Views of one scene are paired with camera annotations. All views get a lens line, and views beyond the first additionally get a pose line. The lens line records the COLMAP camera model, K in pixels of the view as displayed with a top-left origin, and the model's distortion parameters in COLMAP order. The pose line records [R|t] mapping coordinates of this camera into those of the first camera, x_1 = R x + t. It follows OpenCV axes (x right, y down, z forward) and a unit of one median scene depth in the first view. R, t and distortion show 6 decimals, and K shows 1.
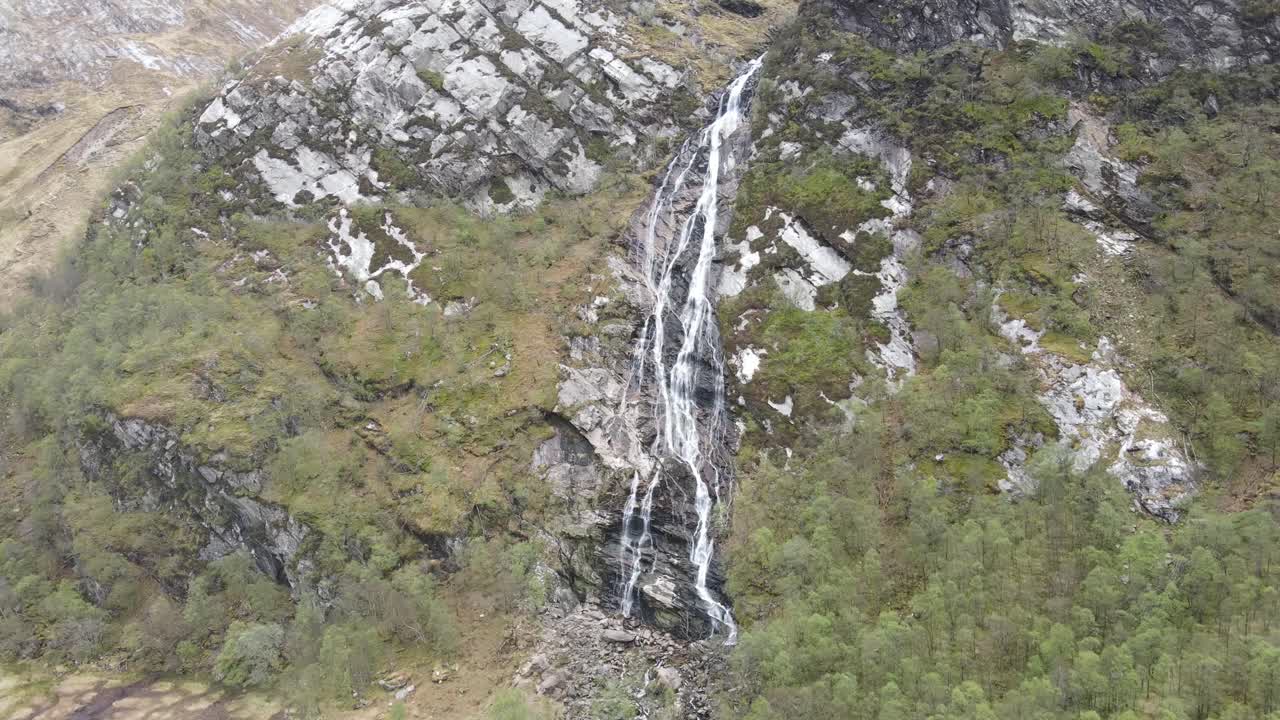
lens RADIAL K [[951.8, 0, 640.0], [0, 951.8, 360.0], [0, 0, 1]] dist [0.019437, 0.006109]
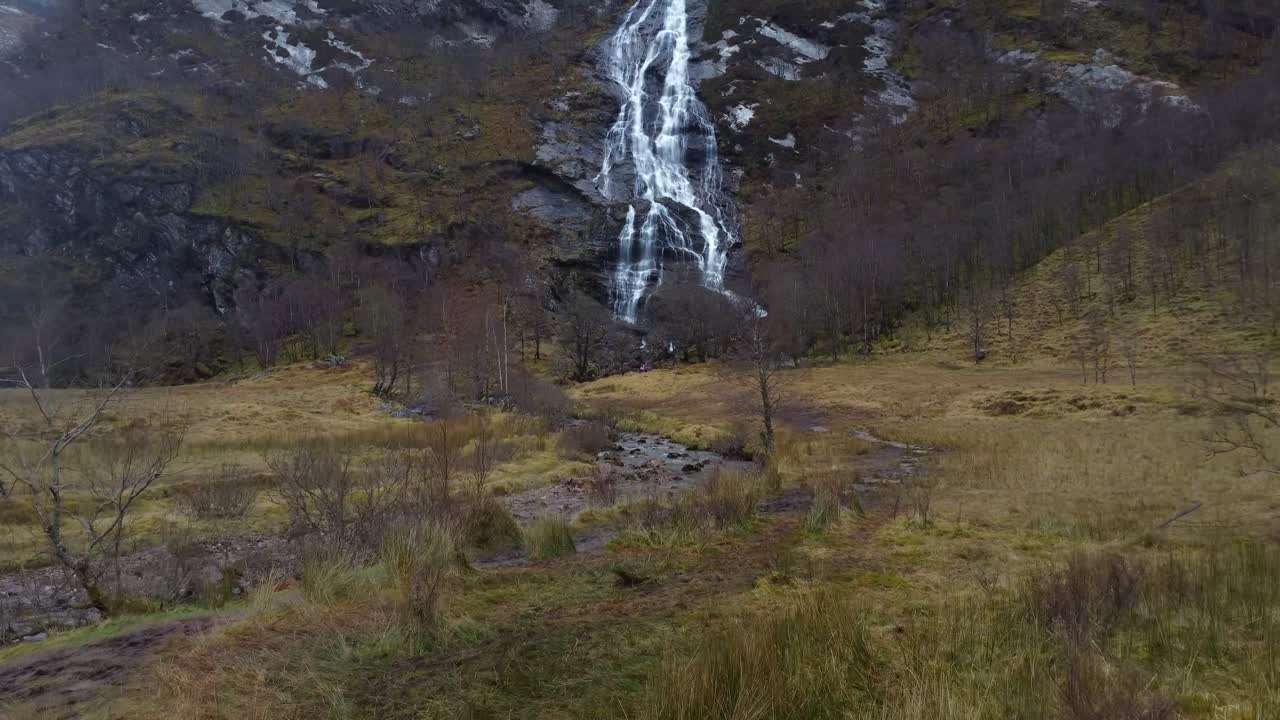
lens RADIAL K [[1006.5, 0, 640.0], [0, 1006.5, 360.0], [0, 0, 1]] dist [0.015678, -0.006287]
pose [[0.987425, 0.016767, 0.157198, -0.133401], [0.023549, 0.967665, -0.251137, 0.465105], [-0.156326, 0.251681, 0.955102, 0.115120]]
